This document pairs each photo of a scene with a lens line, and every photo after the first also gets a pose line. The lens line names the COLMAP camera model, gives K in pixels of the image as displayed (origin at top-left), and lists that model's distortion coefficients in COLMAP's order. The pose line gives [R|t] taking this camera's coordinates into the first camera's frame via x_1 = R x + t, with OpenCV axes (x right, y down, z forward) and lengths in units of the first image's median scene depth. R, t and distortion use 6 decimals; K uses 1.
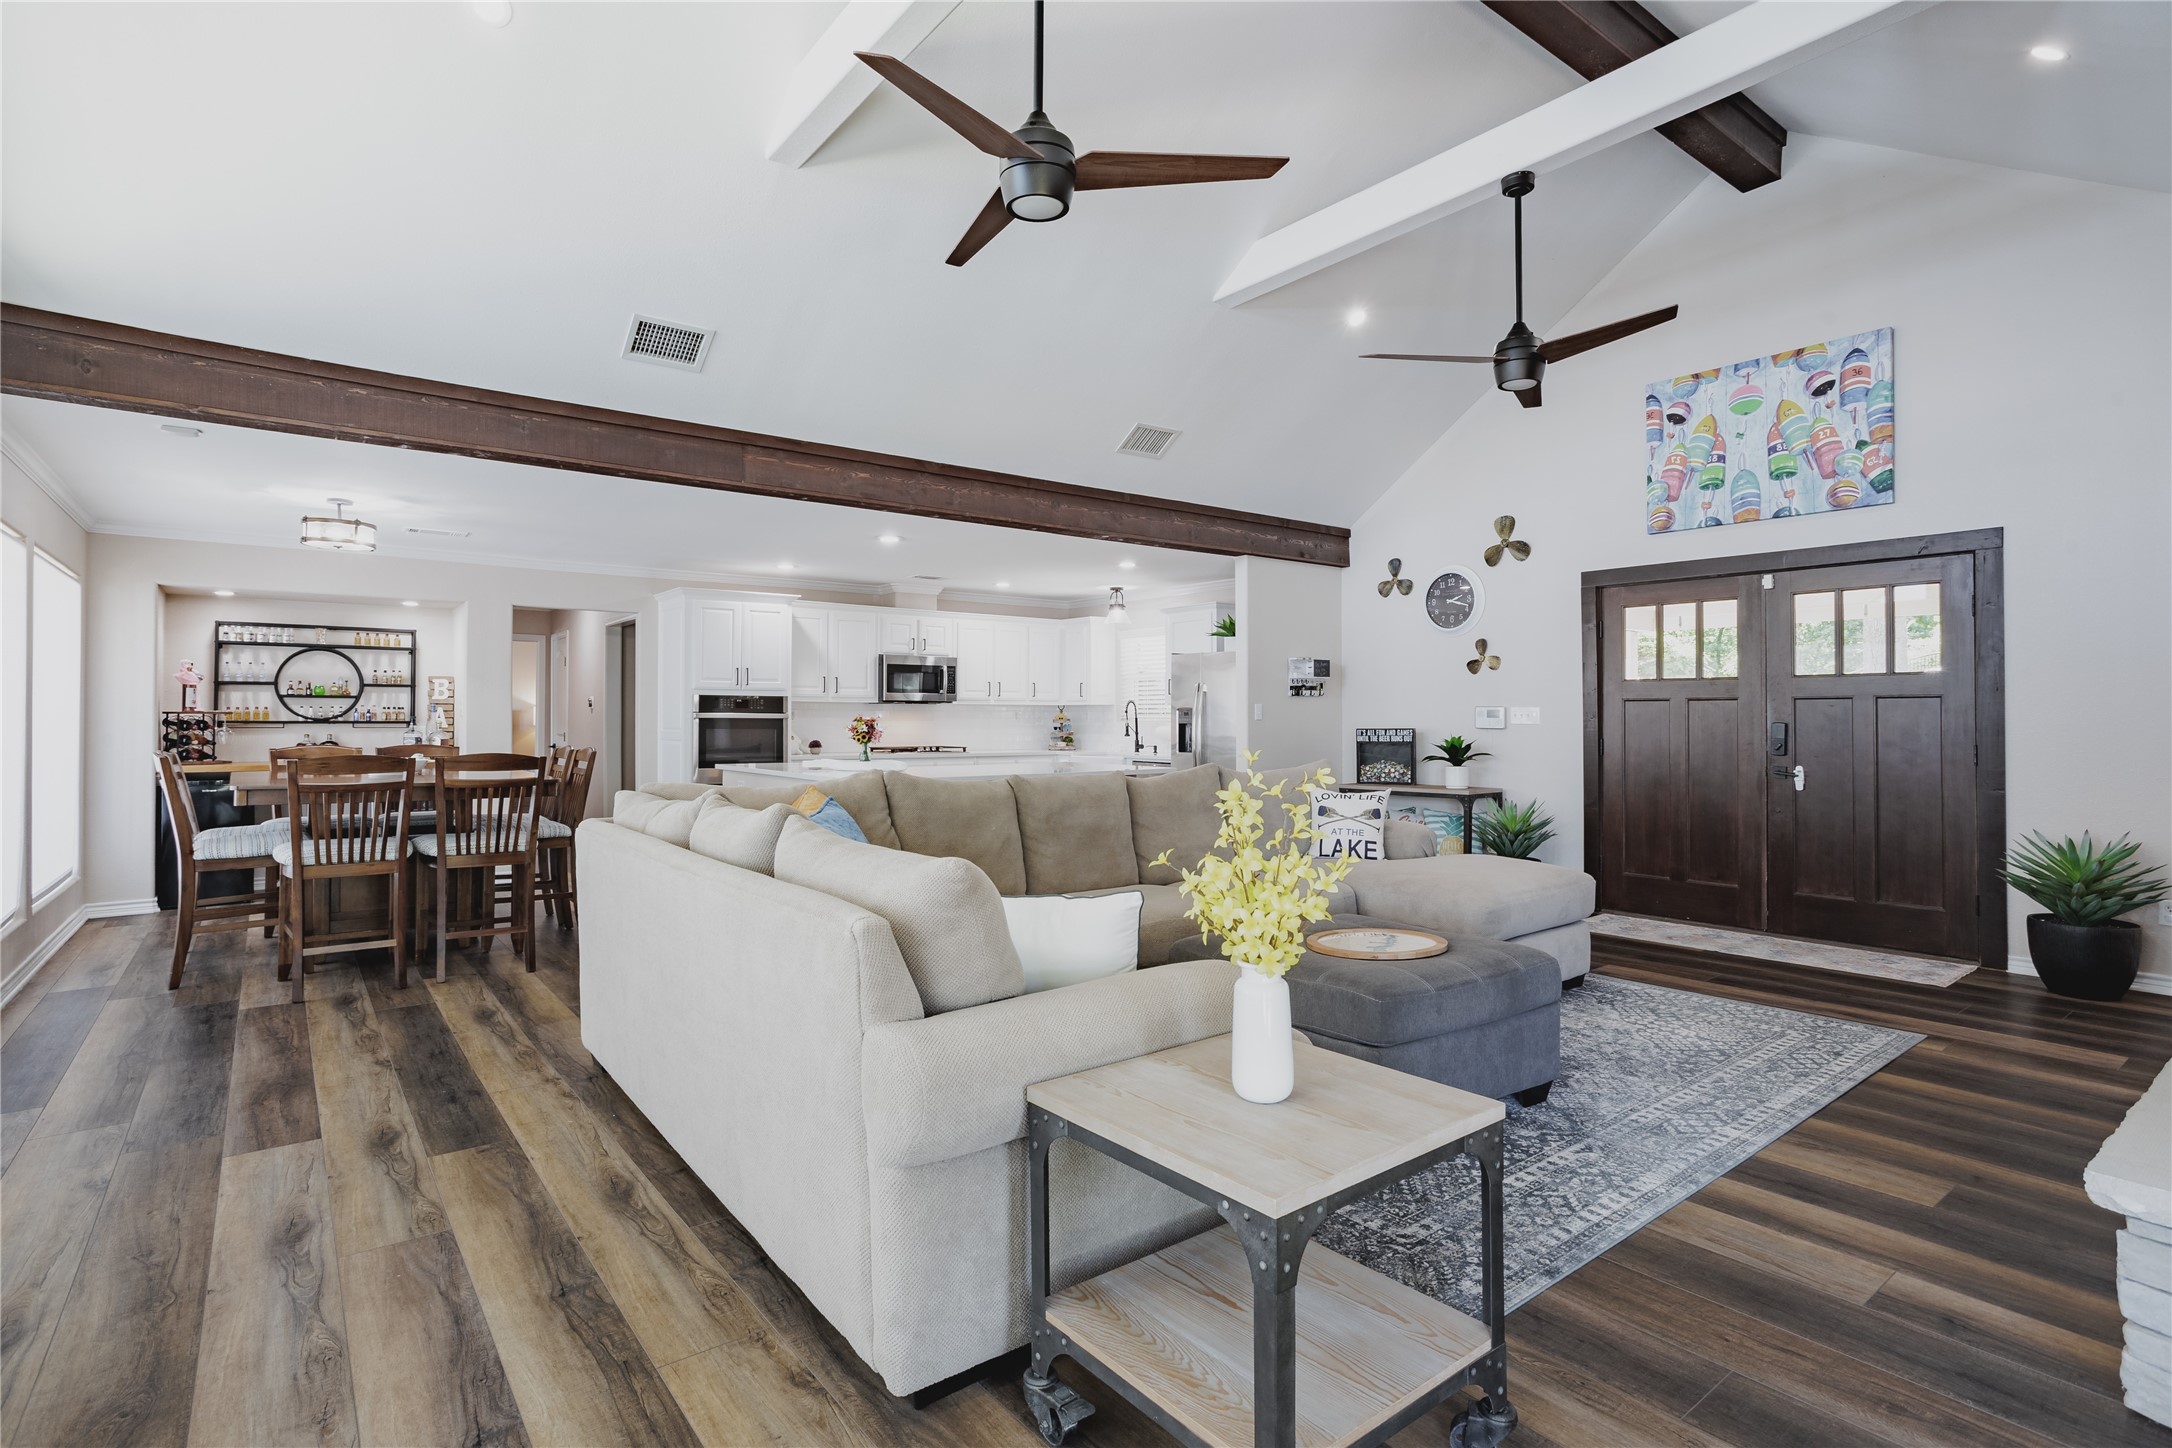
lens RADIAL K [[1105.7, 0, 1093.1], [0, 1105.7, 724.1], [0, 0, 1]] dist [-0.043804, 0.021180]
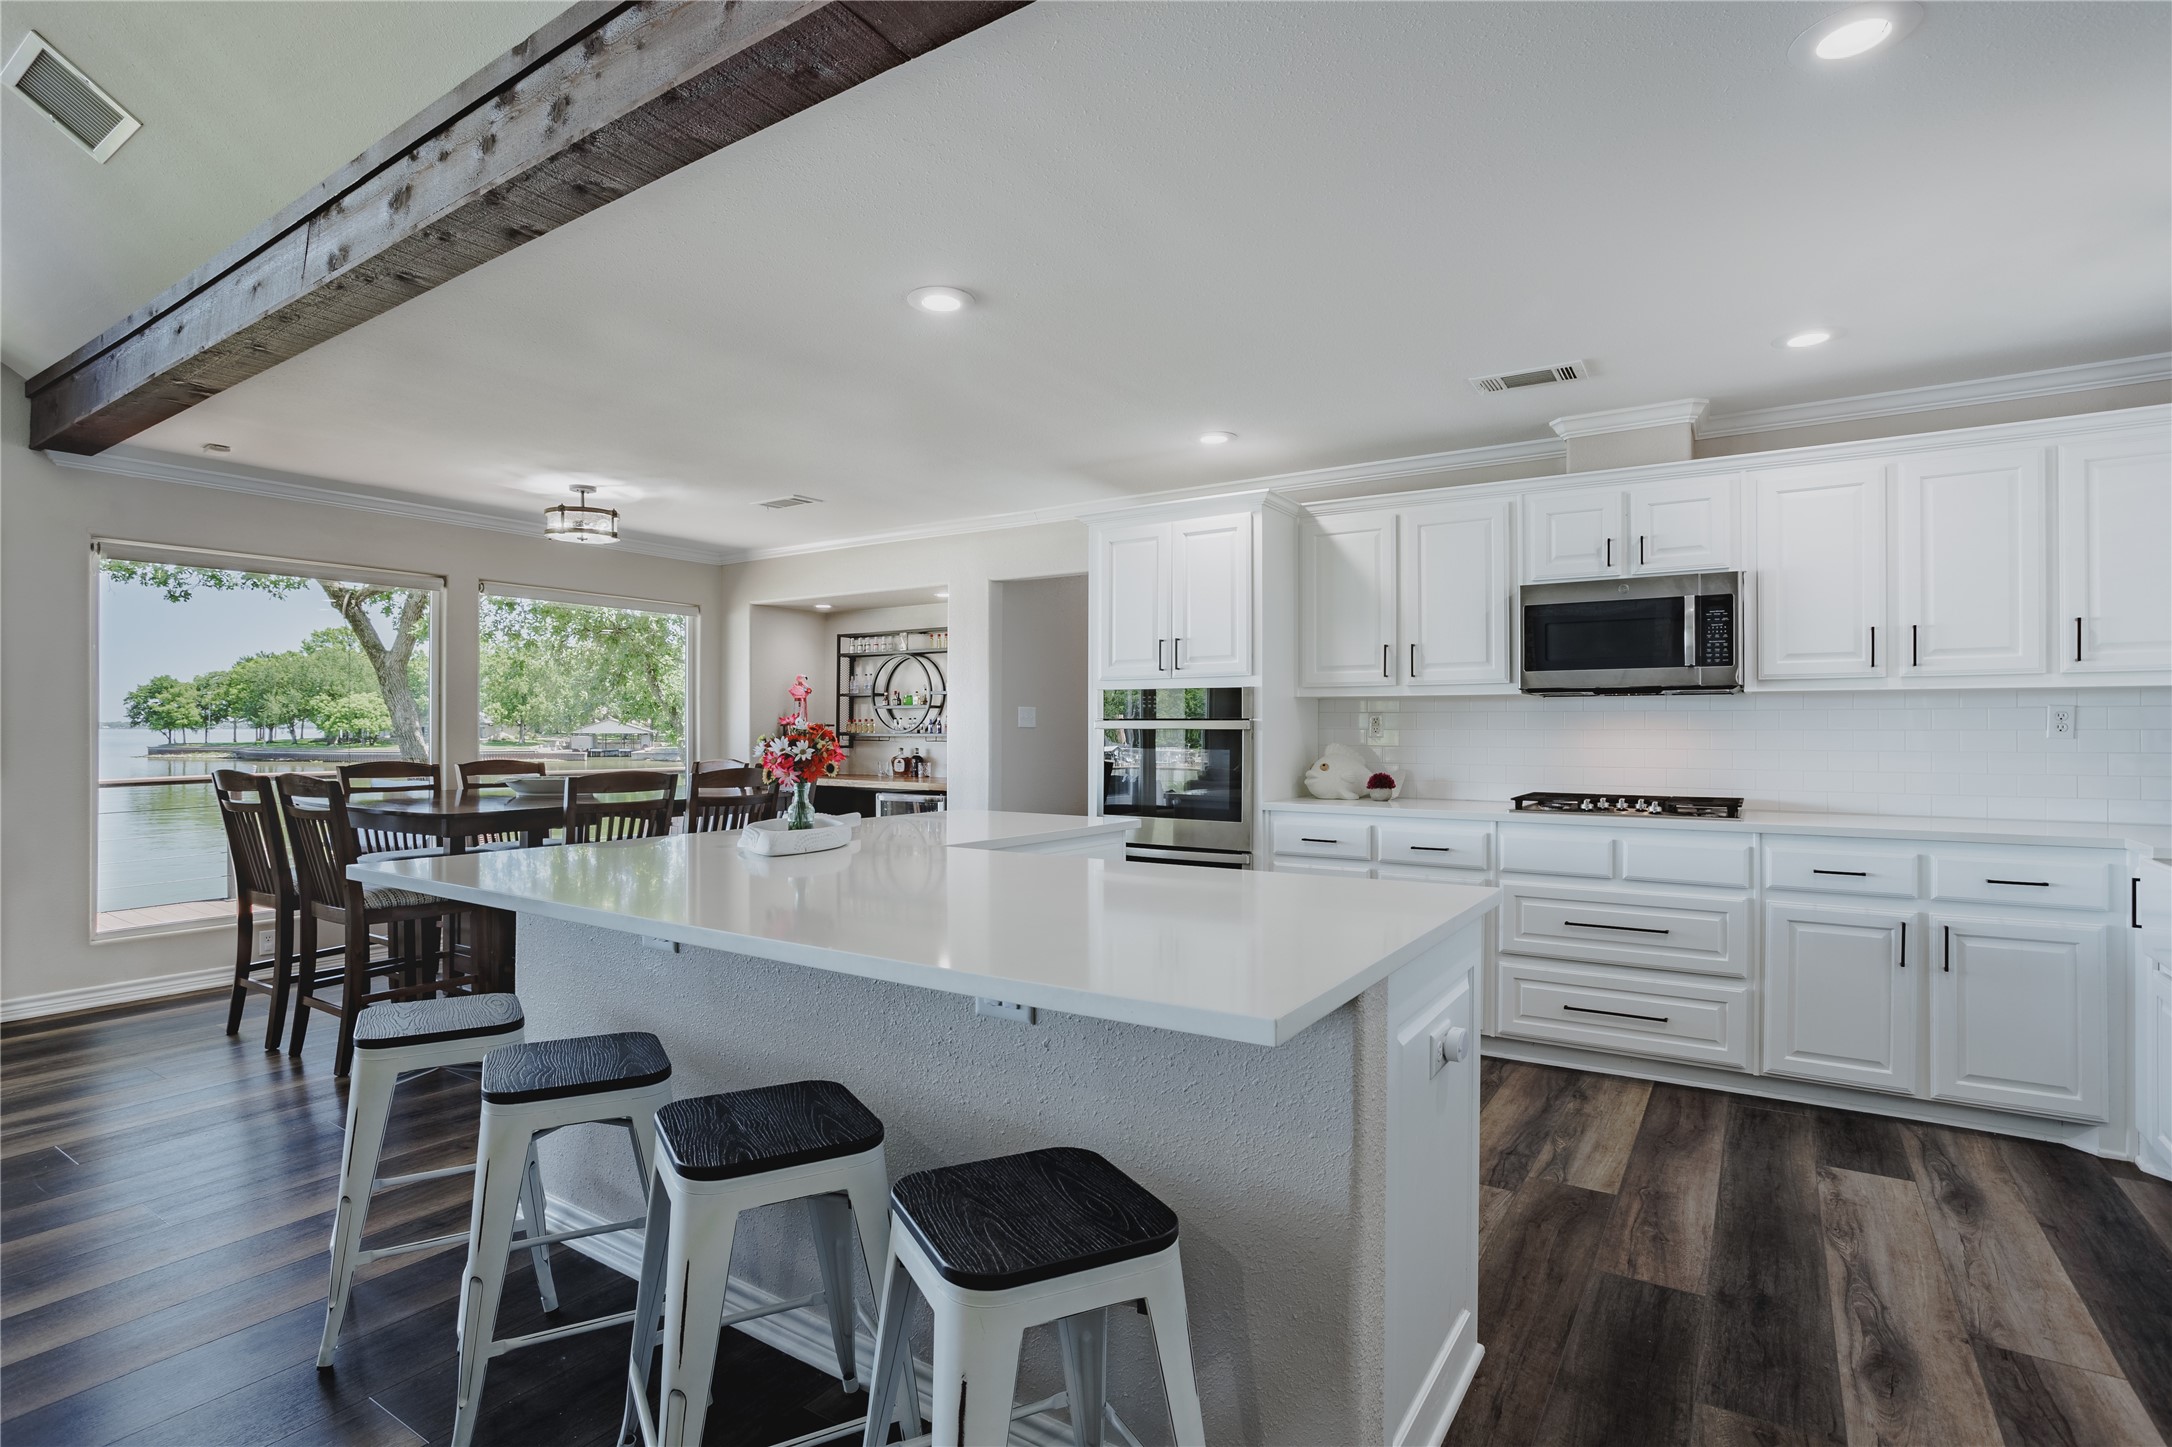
lens RADIAL K [[1018.2, 0, 1090.9], [0, 1018.2, 724.0], [0, 0, 1]] dist [-0.028894, 0.001341]
pose [[0.289121, -0.004006, -0.957284, 0.152033], [-0.002409, 0.999985, -0.004913, -0.004046], [0.957289, 0.003727, 0.289107, 0.705409]]
